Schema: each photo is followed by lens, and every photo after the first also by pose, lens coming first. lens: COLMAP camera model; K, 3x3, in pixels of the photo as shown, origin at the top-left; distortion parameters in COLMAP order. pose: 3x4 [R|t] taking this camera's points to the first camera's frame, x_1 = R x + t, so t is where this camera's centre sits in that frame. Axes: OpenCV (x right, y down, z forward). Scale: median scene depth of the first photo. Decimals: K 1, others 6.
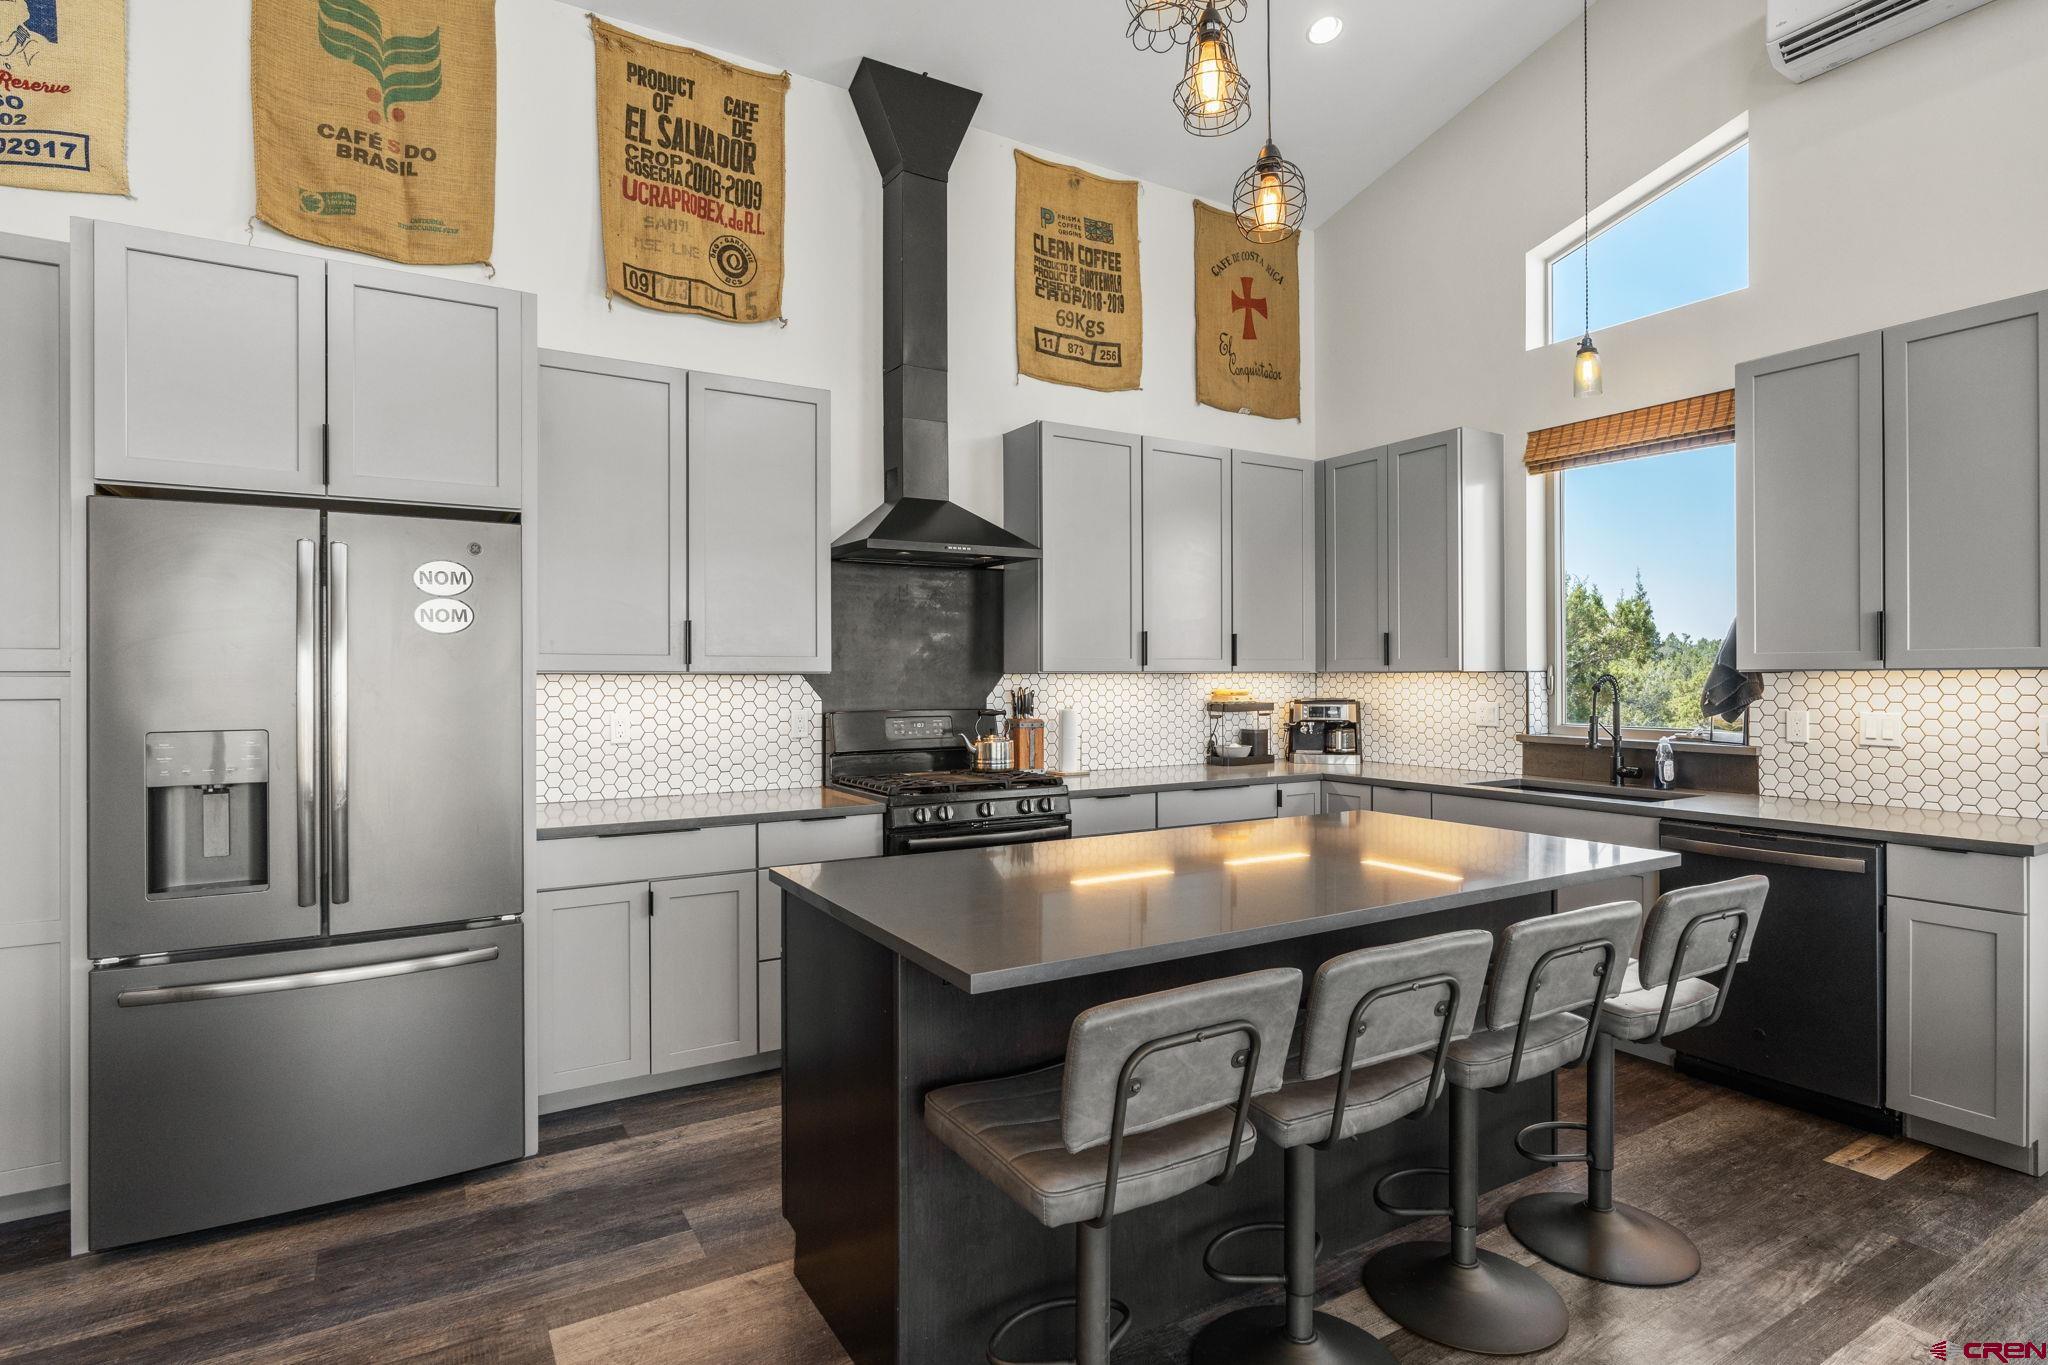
lens RADIAL K [[1048.3, 0, 1020.8], [0, 1048.3, 674.8], [0, 0, 1]] dist [-0.001793, 0.001007]
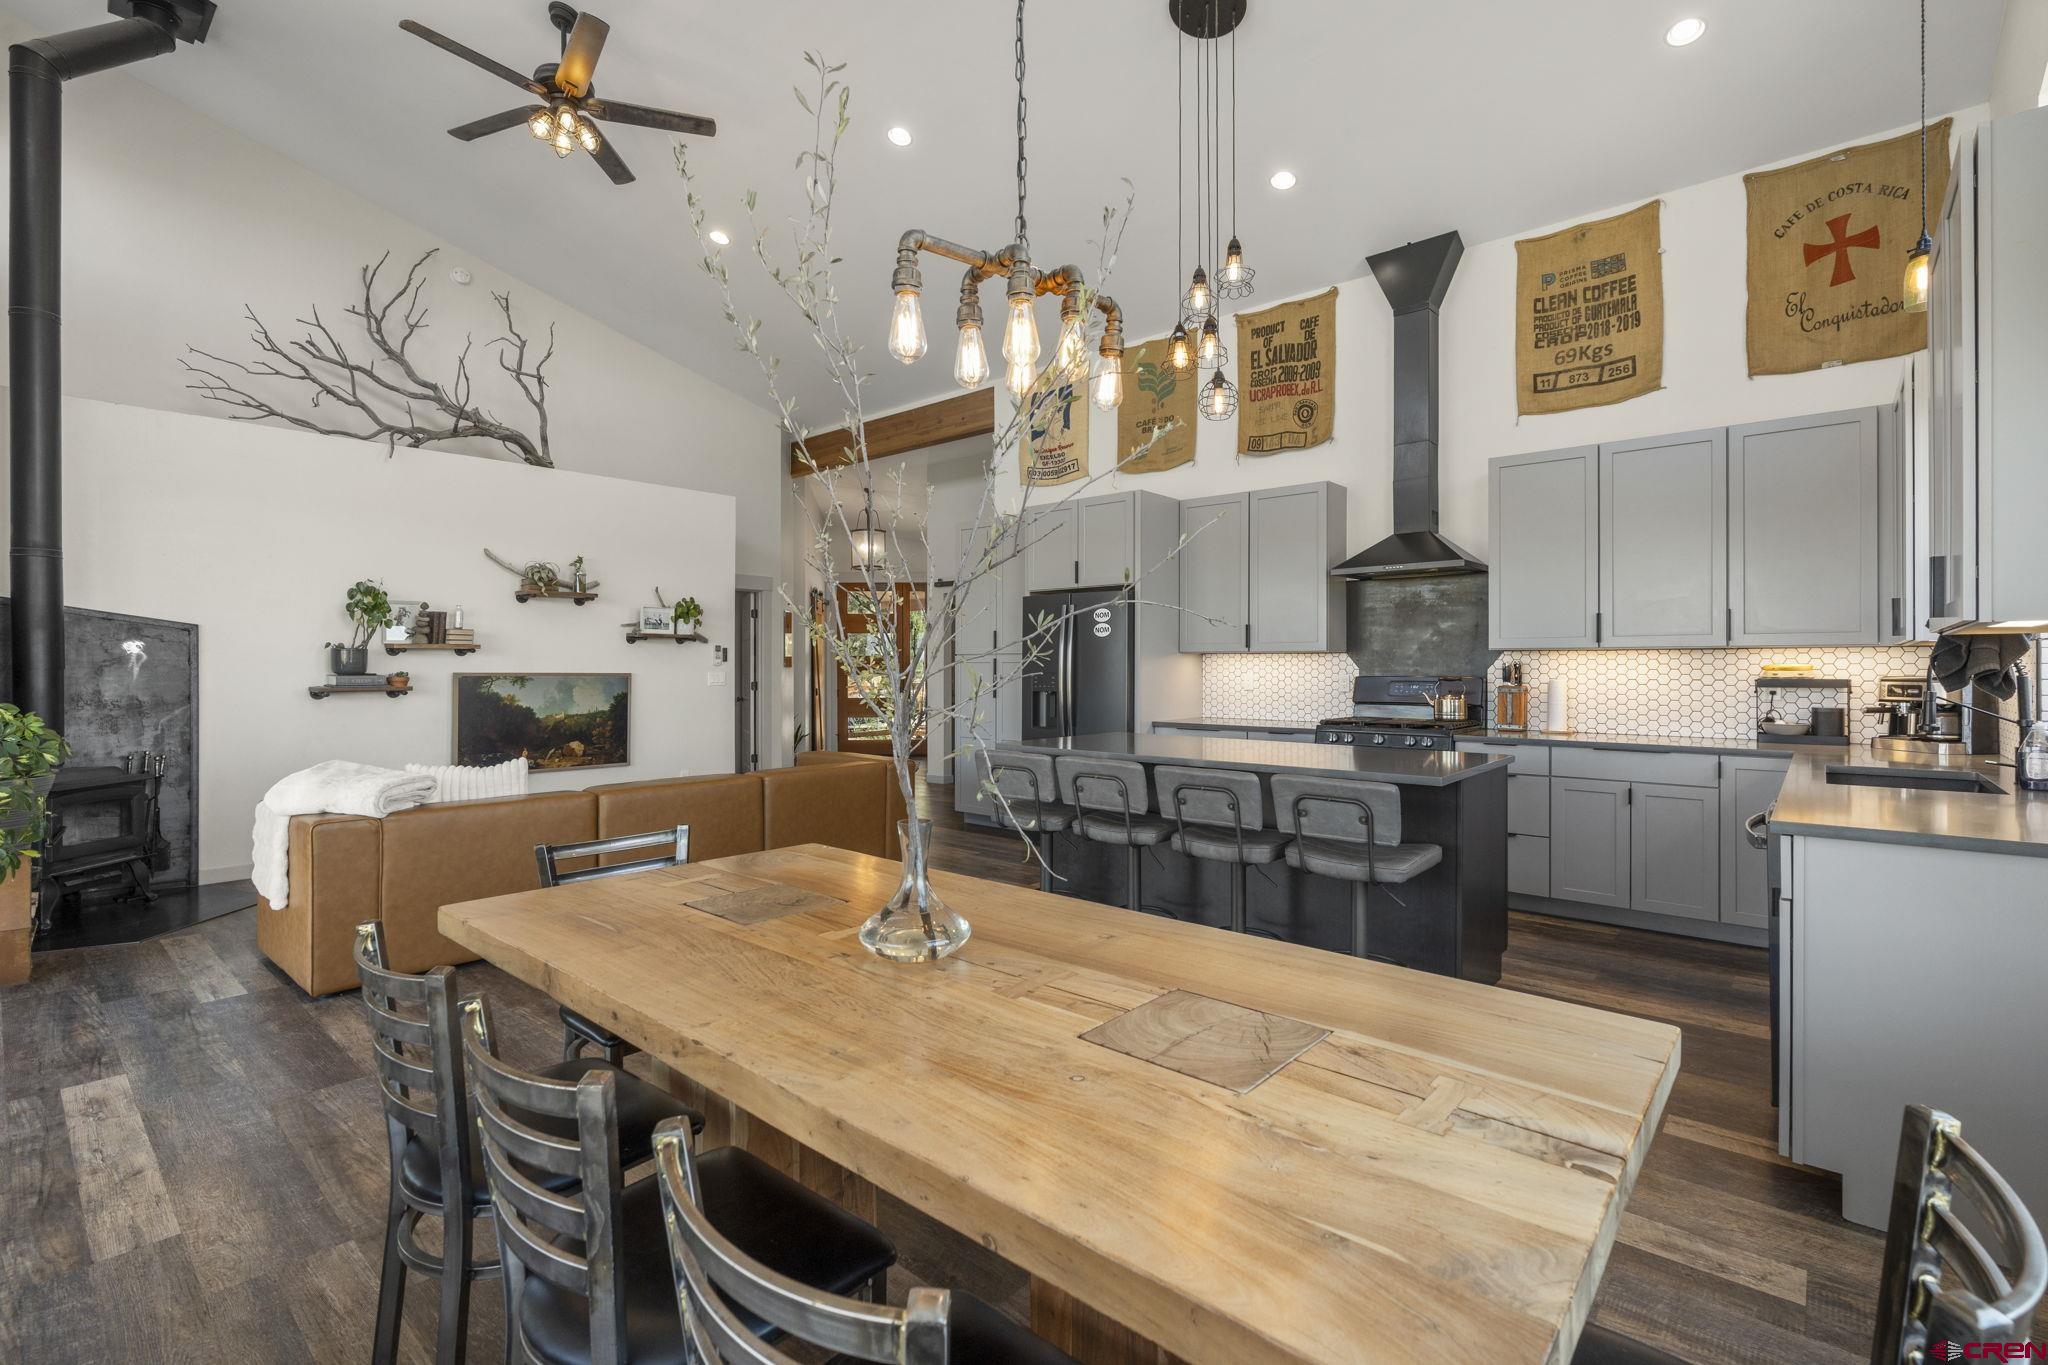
lens RADIAL K [[920.4, 0, 1020.9], [0, 920.4, 665.5], [0, 0, 1]] dist [-0.008442, 0.003905]
pose [[0.302477, 0.002446, -0.953154, 1.004826], [0.000256, 0.999996, 0.002647, 0.015487], [0.953157, -0.001044, 0.302475, 0.094644]]
